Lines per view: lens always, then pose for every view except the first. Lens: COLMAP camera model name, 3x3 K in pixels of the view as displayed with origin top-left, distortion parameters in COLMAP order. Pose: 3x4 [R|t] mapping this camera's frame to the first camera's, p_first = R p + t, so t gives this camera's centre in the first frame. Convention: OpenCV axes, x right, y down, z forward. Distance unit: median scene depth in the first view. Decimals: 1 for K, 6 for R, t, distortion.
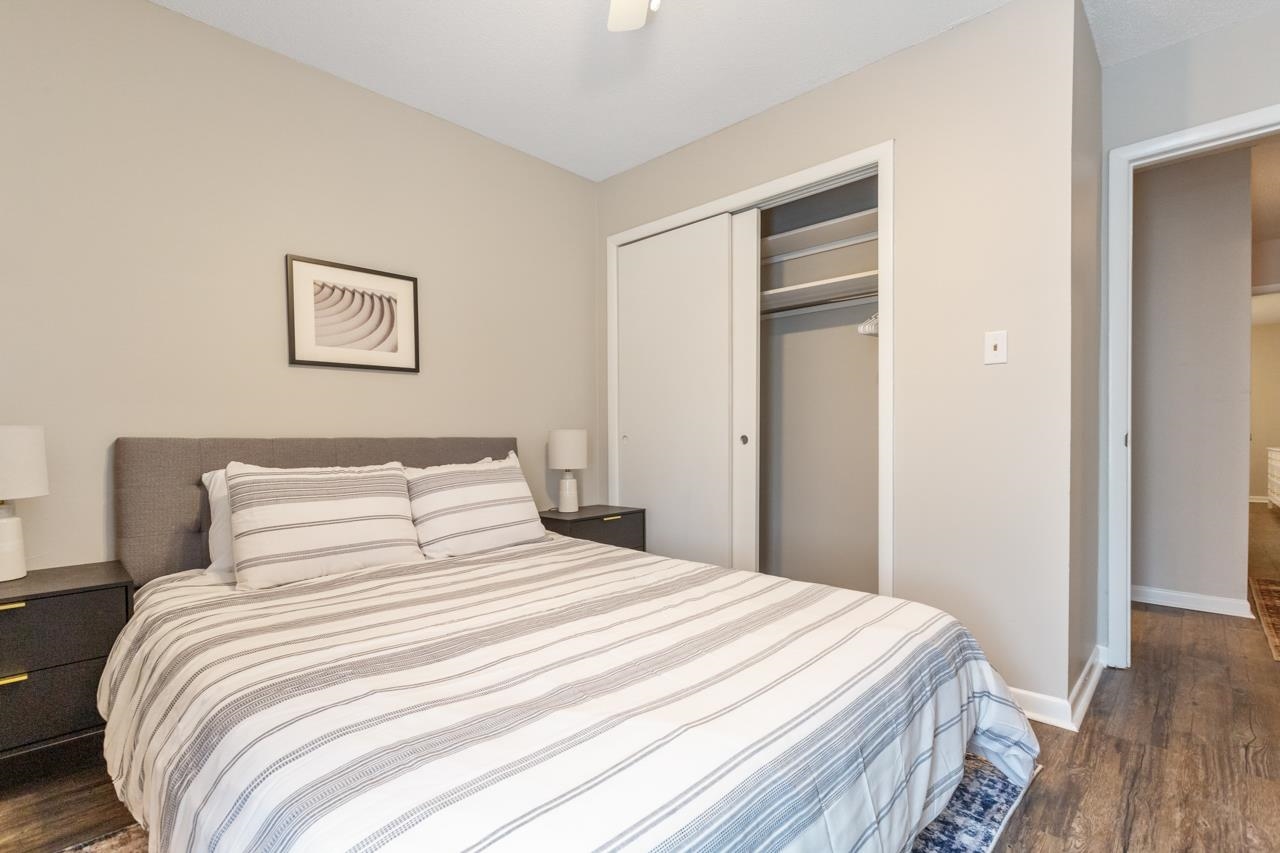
lens RADIAL K [[595.3, 0, 641.2], [0, 595.3, 412.2], [0, 0, 1]] dist [0.001945, 0.000102]
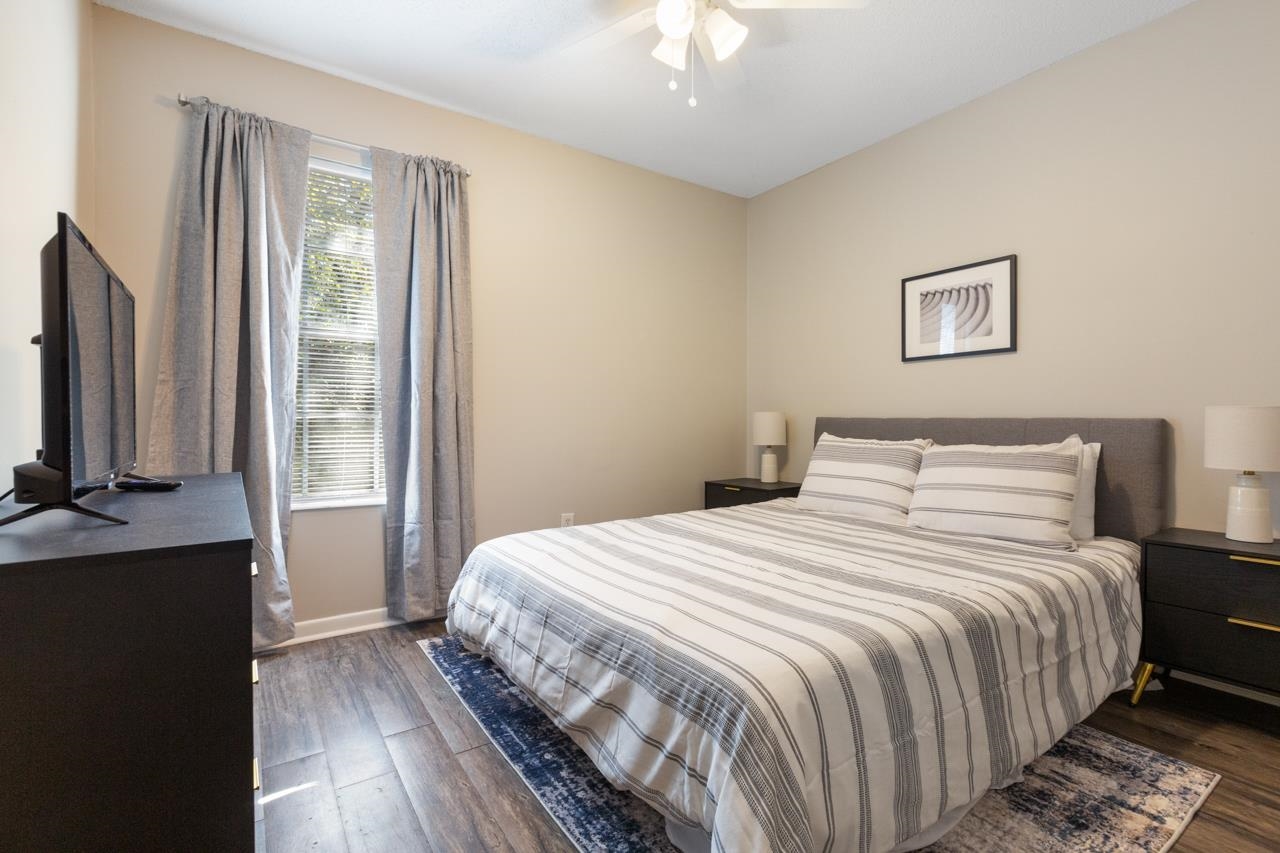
lens RADIAL K [[595.3, 0, 641.2], [0, 595.3, 412.2], [0, 0, 1]] dist [0.001945, 0.000102]
pose [[-0.198737, 0.003122, -0.980048, 0.827529], [0.050698, 0.998689, -0.007099, 0.011313], [0.978741, -0.051098, -0.198634, 0.682183]]
